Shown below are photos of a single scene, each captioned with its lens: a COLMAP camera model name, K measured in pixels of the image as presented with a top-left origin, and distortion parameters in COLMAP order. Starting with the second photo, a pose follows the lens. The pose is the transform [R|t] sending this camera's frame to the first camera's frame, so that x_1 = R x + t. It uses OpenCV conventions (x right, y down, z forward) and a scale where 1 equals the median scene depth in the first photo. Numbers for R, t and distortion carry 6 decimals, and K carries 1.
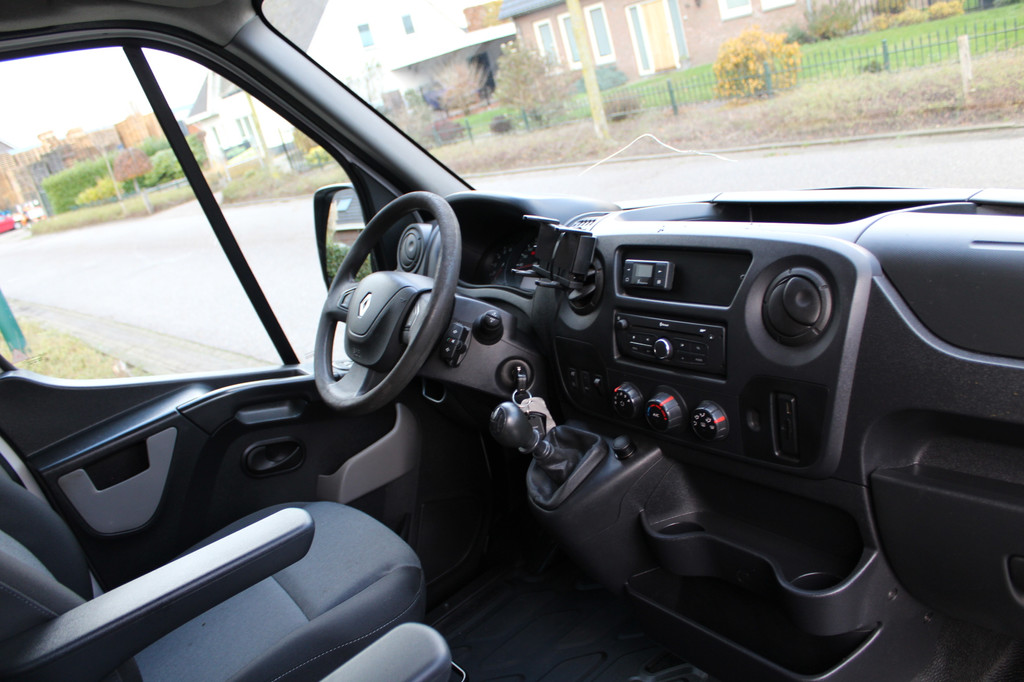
lens RADIAL K [[852.9, 0, 508.0], [0, 852.9, 346.1], [0, 0, 1]] dist [-0.134115, 0.090326]
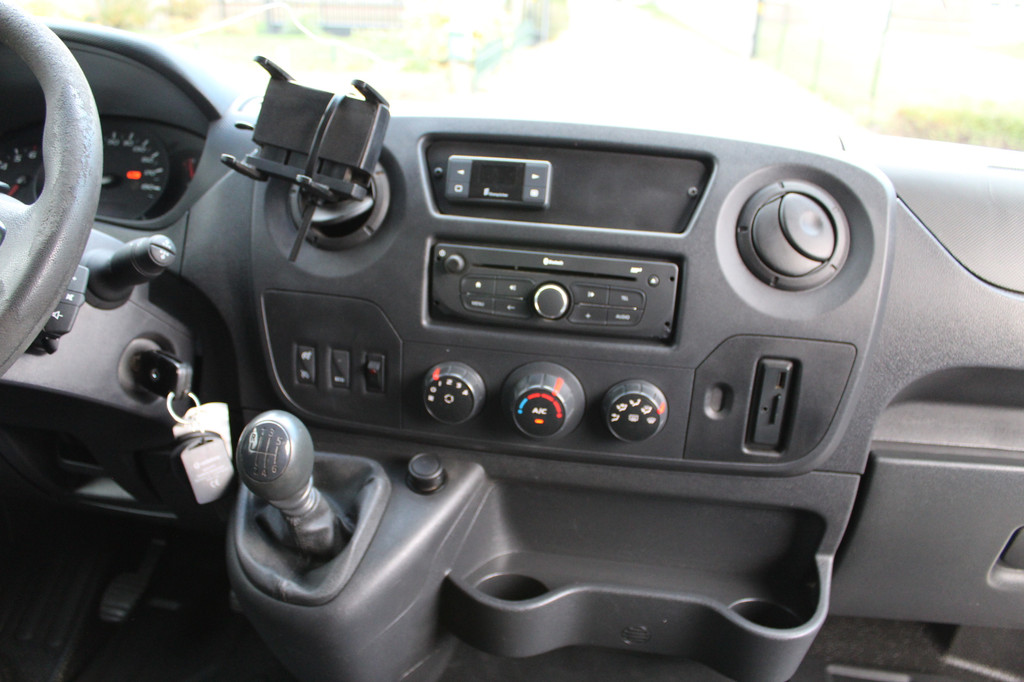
lens RADIAL K [[852.9, 0, 513.2], [0, 852.9, 345.5], [0, 0, 1]] dist [-0.134115, 0.090326]
pose [[0.670671, -0.020723, 0.741465, -0.290128], [0.028853, 0.999582, 0.001839, 0.032622], [-0.741193, 0.020160, 0.670989, 0.602111]]
